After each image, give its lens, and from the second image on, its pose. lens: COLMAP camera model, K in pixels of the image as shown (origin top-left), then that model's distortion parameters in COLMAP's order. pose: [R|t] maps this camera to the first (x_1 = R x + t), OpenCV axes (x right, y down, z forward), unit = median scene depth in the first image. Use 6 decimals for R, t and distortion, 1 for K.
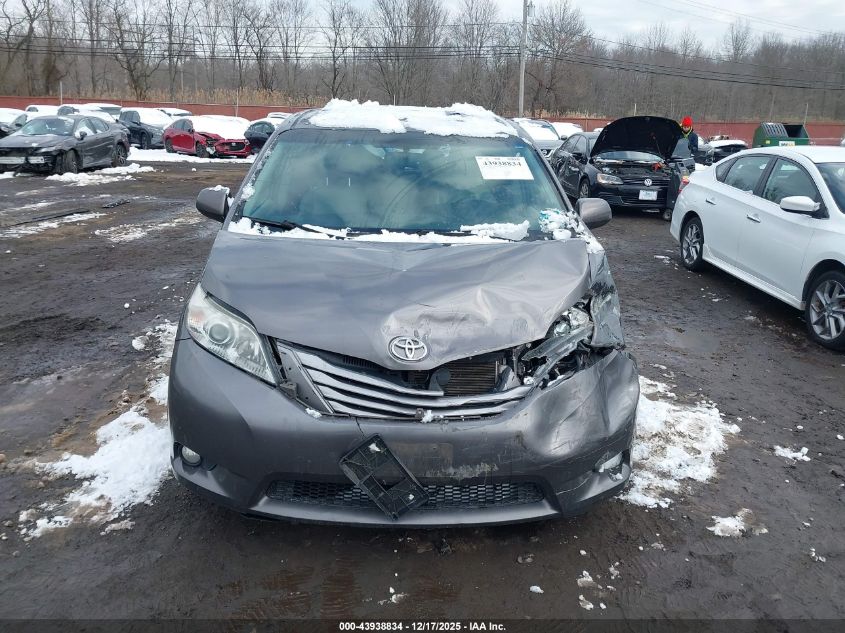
lens RADIAL K [[674.4, 0, 422.5], [0, 674.4, 316.5], [0, 0, 1]] dist [0.031023, -0.040504]
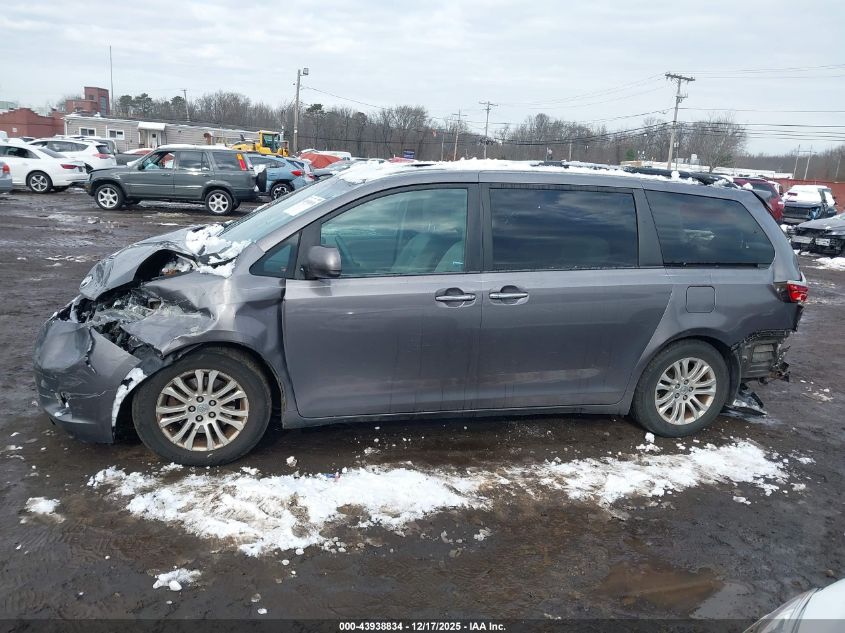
lens RADIAL K [[674.4, 0, 422.5], [0, 674.4, 316.5], [0, 0, 1]] dist [0.031023, -0.040504]
pose [[0.185594, 0.200630, -0.961926, 1.460947], [-0.329828, 0.934859, 0.131348, -0.301829], [0.925618, 0.292893, 0.239677, 1.146253]]
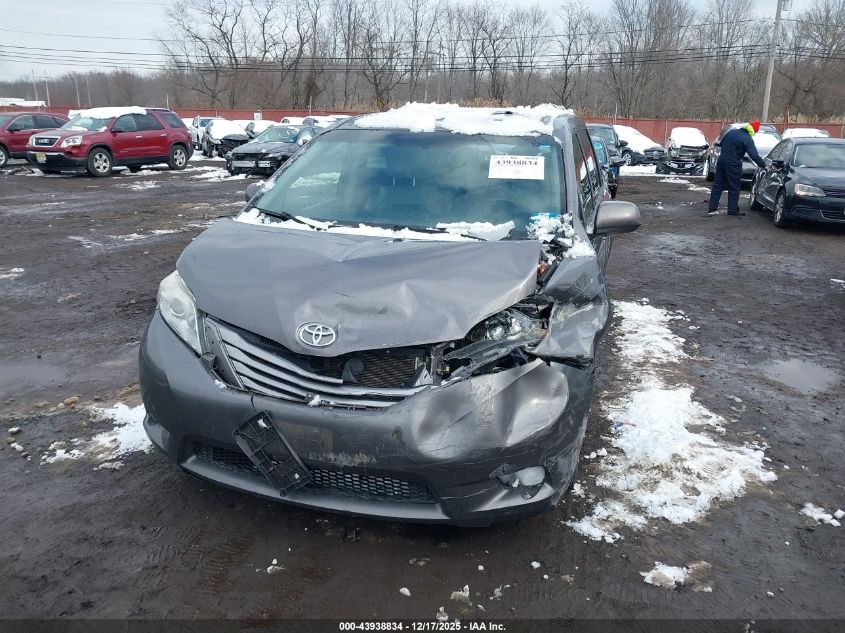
lens RADIAL K [[674.4, 0, 422.5], [0, 674.4, 316.5], [0, 0, 1]] dist [0.031023, -0.040504]
pose [[0.940407, 0.083895, -0.329541, 0.390781], [-0.088069, 0.996112, 0.002268, 0.002630], [0.328450, 0.026890, 0.944139, 0.059618]]
